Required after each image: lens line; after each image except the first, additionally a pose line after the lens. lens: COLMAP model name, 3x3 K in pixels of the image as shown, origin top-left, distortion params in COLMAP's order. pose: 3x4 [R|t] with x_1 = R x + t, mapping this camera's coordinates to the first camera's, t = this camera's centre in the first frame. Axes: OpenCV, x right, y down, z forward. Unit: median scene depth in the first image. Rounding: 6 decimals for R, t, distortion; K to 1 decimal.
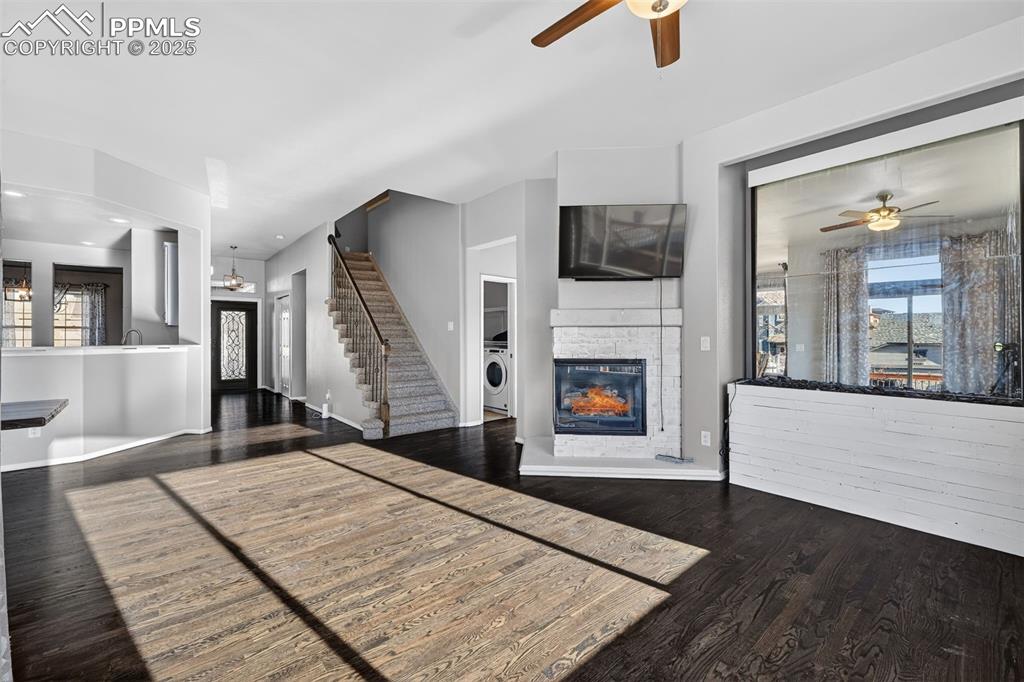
lens RADIAL K [[420.0, 0, 508.7], [0, 420.0, 339.1], [0, 0, 1]] dist [-0.002589, 0.000896]
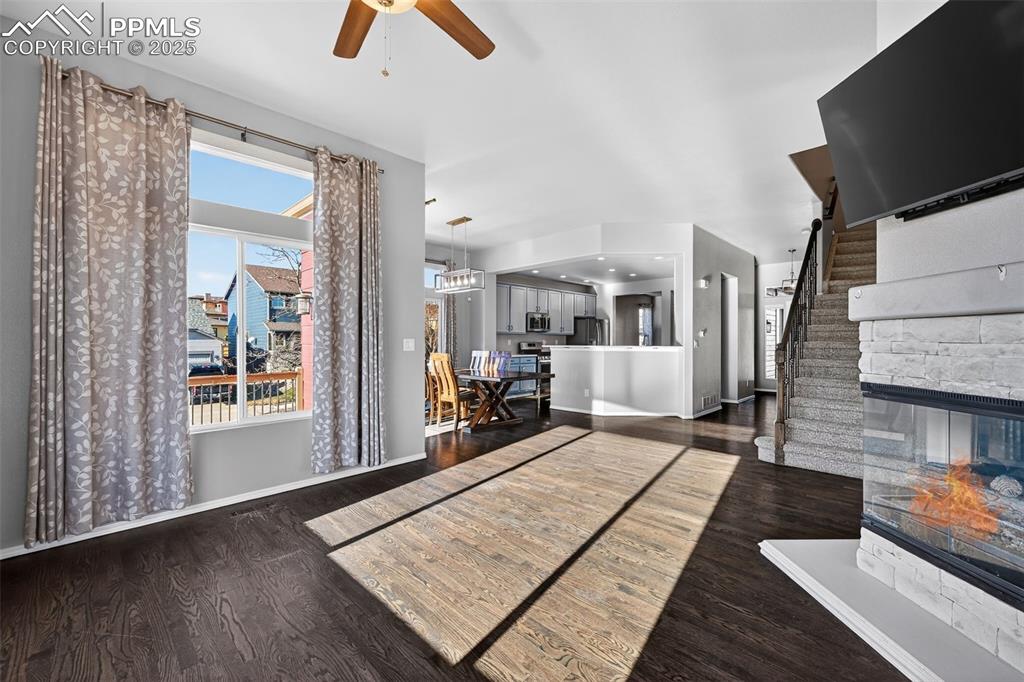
lens RADIAL K [[420.0, 0, 516.9], [0, 420.0, 340.9], [0, 0, 1]] dist [-0.002589, 0.000896]
pose [[0.096387, 0.003687, -0.995337, 0.750647], [-0.009670, 0.999949, 0.002768, -0.002765], [0.995297, 0.009358, 0.096418, 0.661743]]
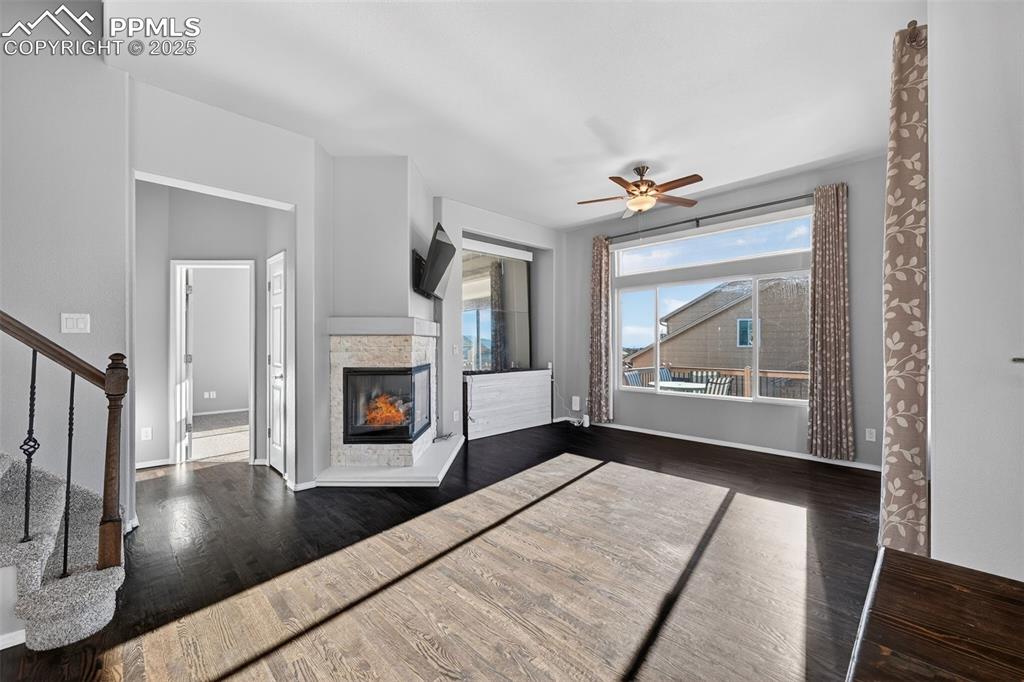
lens RADIAL K [[420.0, 0, 511.4], [0, 420.0, 342.1], [0, 0, 1]] dist [-0.002589, 0.000896]
pose [[-0.059506, 0.005077, 0.998215, -1.131044], [0.008948, 0.999950, -0.004553, -0.007699], [-0.998188, 0.008661, -0.059548, 1.047067]]
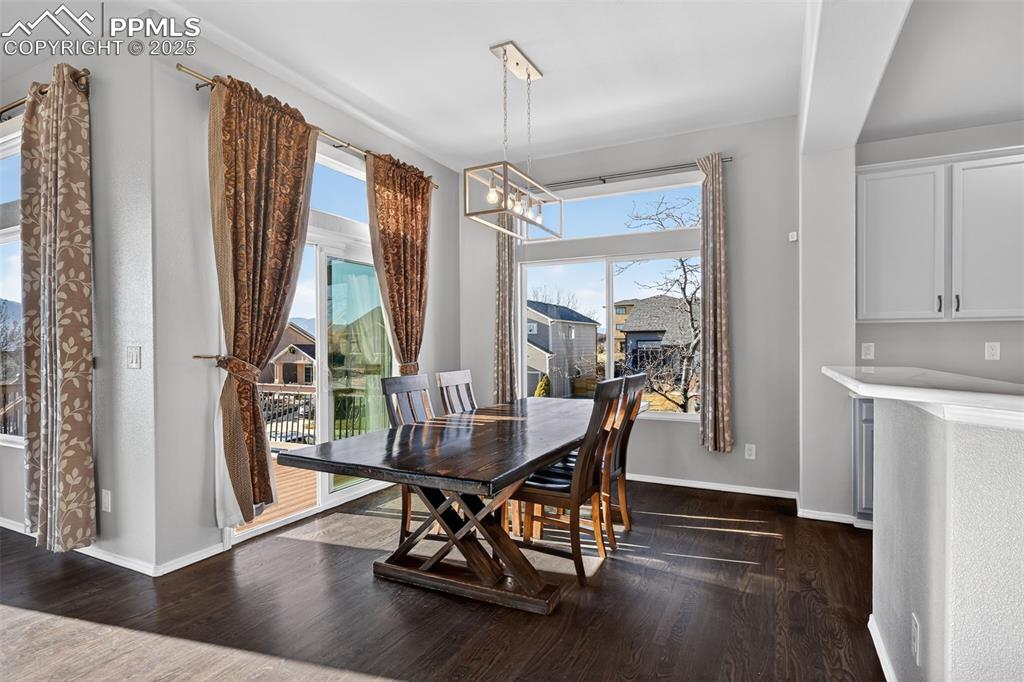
lens RADIAL K [[517.7, 0, 511.5], [0, 517.7, 341.8], [0, 0, 1]] dist [-0.002771, 0.000006]
pose [[-0.923333, 0.007896, -0.383920, -0.863511], [0.006589, 0.999967, 0.004718, -0.012342], [0.383945, 0.001827, -0.923354, 1.541690]]
